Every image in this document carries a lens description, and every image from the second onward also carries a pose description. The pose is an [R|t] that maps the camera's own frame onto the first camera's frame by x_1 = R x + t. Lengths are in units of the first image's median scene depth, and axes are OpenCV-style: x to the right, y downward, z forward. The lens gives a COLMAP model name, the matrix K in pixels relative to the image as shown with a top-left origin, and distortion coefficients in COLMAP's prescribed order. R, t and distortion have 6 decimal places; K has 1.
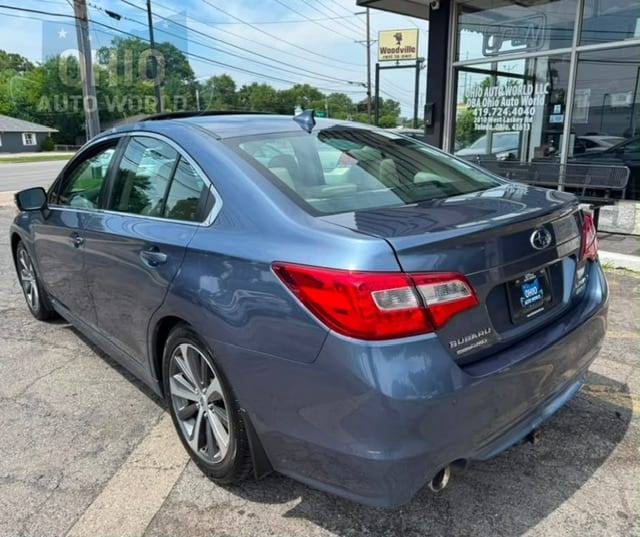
lens RADIAL K [[507.9, 0, 317.9], [0, 507.9, 263.3], [0, 0, 1]] dist [0.027946, -0.035294]
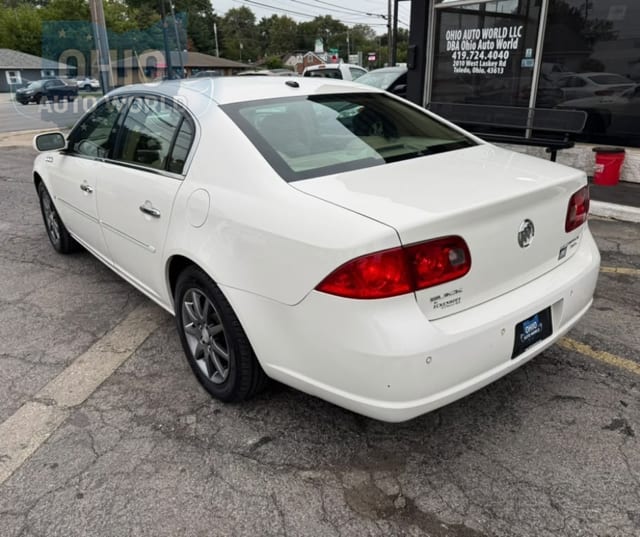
lens RADIAL K [[507.9, 0, 311.3], [0, 507.9, 263.6], [0, 0, 1]] dist [0.027946, -0.035294]
pose [[0.998510, 0.016490, -0.052017, 0.087353], [-0.010429, 0.993344, 0.114712, 0.005466], [0.053562, -0.113999, 0.992036, -0.087278]]
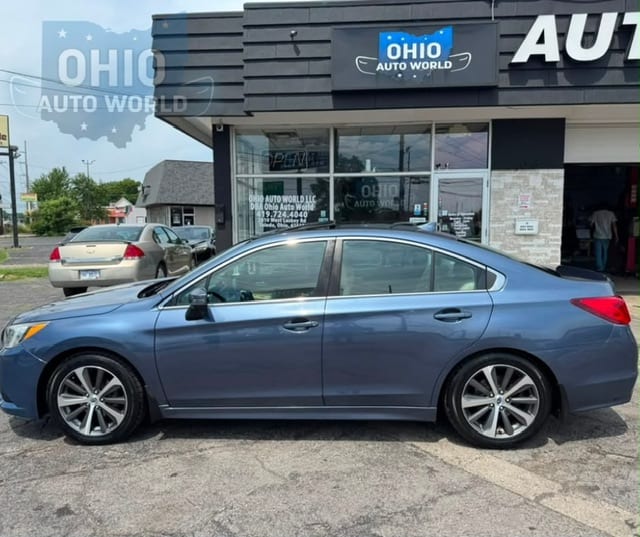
lens RADIAL K [[509.4, 0, 296.1], [0, 509.4, 277.5], [0, 0, 1]] dist [0.037416, -0.055492]
pose [[0.713825, -0.066809, 0.697130, -0.553932], [0.168973, 0.982460, -0.078867, -0.027712], [-0.679633, 0.174093, 0.712594, 0.069145]]
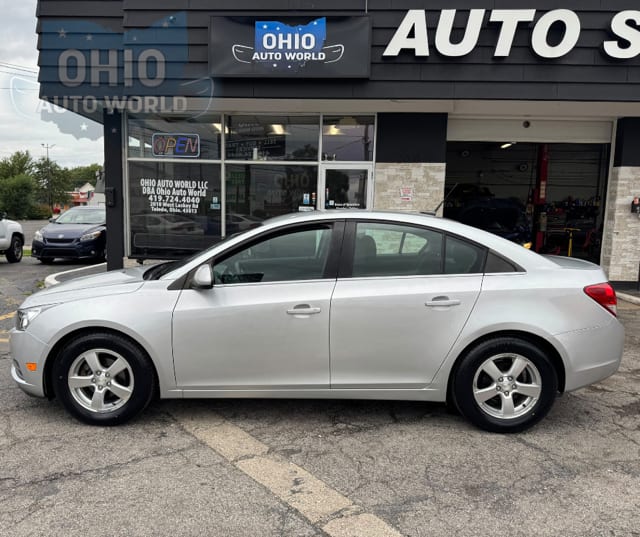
lens RADIAL K [[511.5, 0, 284.5], [0, 511.5, 275.9], [0, 0, 1]] dist [0.031589, -0.044613]
pose [[0.695660, -0.059659, 0.715889, -0.416487], [0.147687, 0.987136, -0.061249, 0.024818], [-0.703026, 0.148336, 0.695522, -0.102853]]
